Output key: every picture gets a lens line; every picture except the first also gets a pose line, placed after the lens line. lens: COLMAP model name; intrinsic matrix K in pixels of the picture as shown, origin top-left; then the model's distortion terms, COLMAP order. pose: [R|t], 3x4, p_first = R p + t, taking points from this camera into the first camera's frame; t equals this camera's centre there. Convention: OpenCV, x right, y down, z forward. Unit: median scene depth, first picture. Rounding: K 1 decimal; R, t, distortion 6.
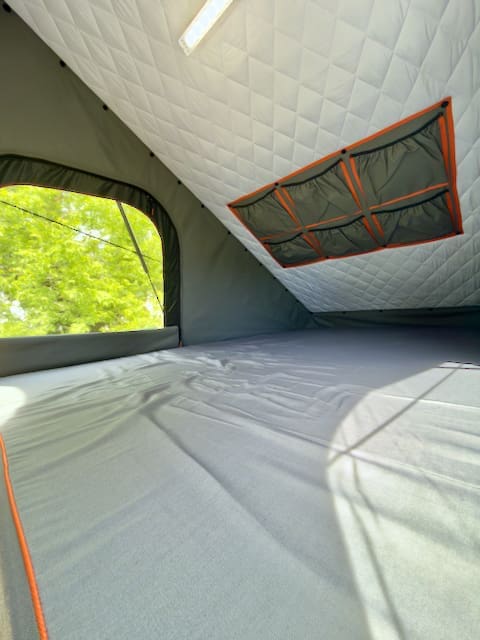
lens RADIAL K [[259.3, 0, 239.3], [0, 259.3, 320.5], [0, 0, 1]] dist [-0.004736, -0.000223]
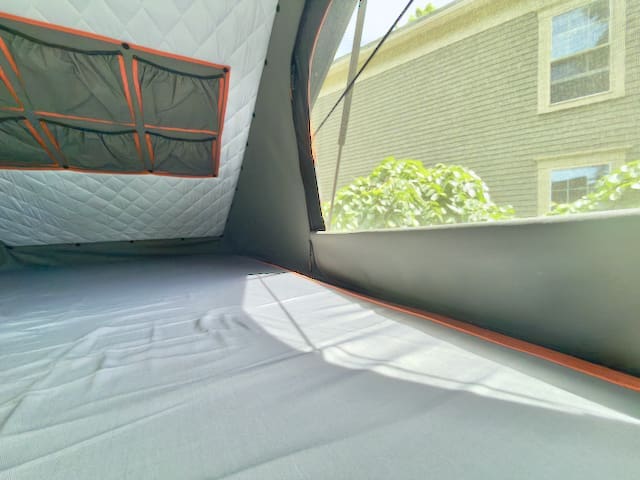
lens RADIAL K [[259.3, 0, 319.3], [0, 259.3, 240.2], [0, 0, 1]] dist [-0.004736, -0.000223]
pose [[0.294491, -0.002018, 0.955652, -0.168266], [0.060124, 0.998056, -0.016420, 0.016654], [-0.953761, 0.062293, 0.294039, 0.165448]]
